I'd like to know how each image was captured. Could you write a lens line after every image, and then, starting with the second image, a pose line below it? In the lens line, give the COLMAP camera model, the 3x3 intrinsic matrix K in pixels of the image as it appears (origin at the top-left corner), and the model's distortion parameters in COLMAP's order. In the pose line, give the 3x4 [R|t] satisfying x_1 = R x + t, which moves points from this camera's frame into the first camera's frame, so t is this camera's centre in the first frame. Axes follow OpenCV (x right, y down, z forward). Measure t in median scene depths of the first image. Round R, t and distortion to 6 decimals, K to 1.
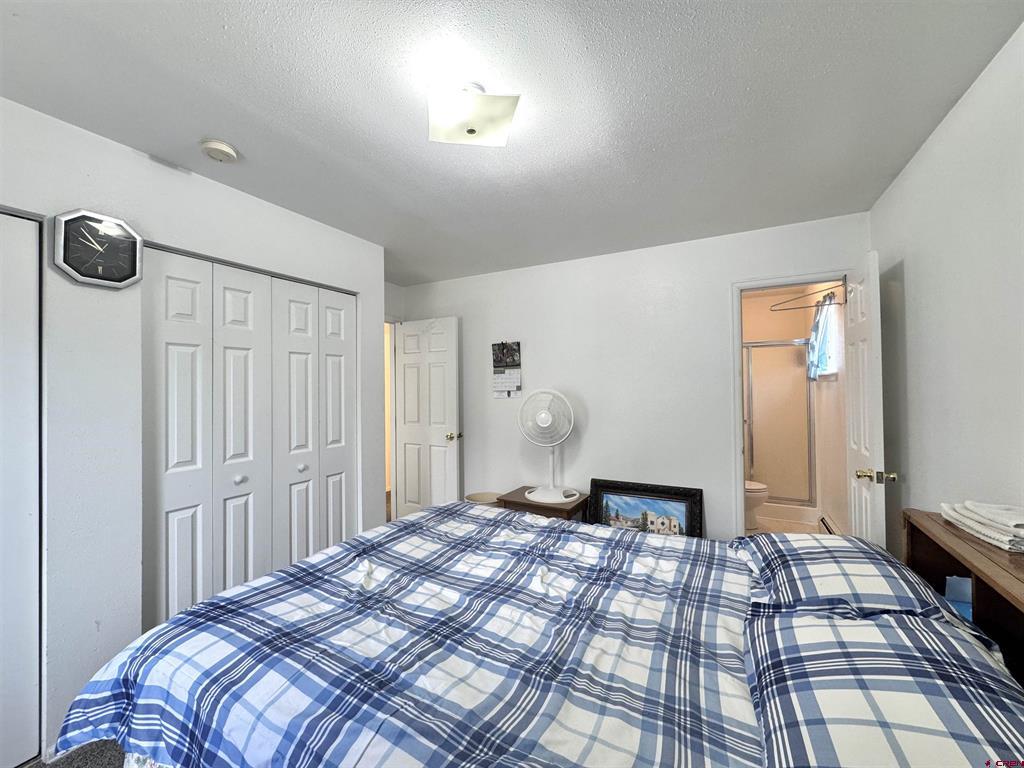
lens RADIAL K [[408.2, 0, 513.9], [0, 408.2, 380.6], [0, 0, 1]] dist [-0.001035, -0.000143]
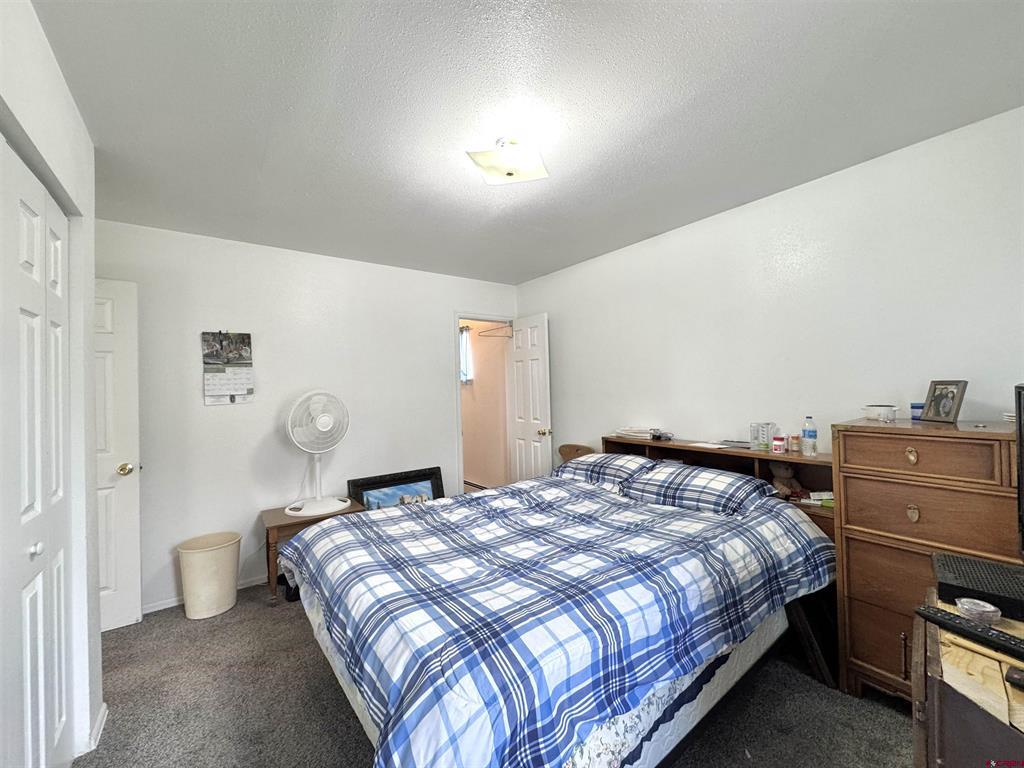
lens RADIAL K [[408.2, 0, 513.9], [0, 408.2, 380.6], [0, 0, 1]] dist [-0.001035, -0.000143]
pose [[0.421641, 0.014543, 0.906646, -0.613759], [0.010613, 0.999724, -0.020972, 0.024409], [-0.906701, 0.018465, 0.421370, 0.236543]]
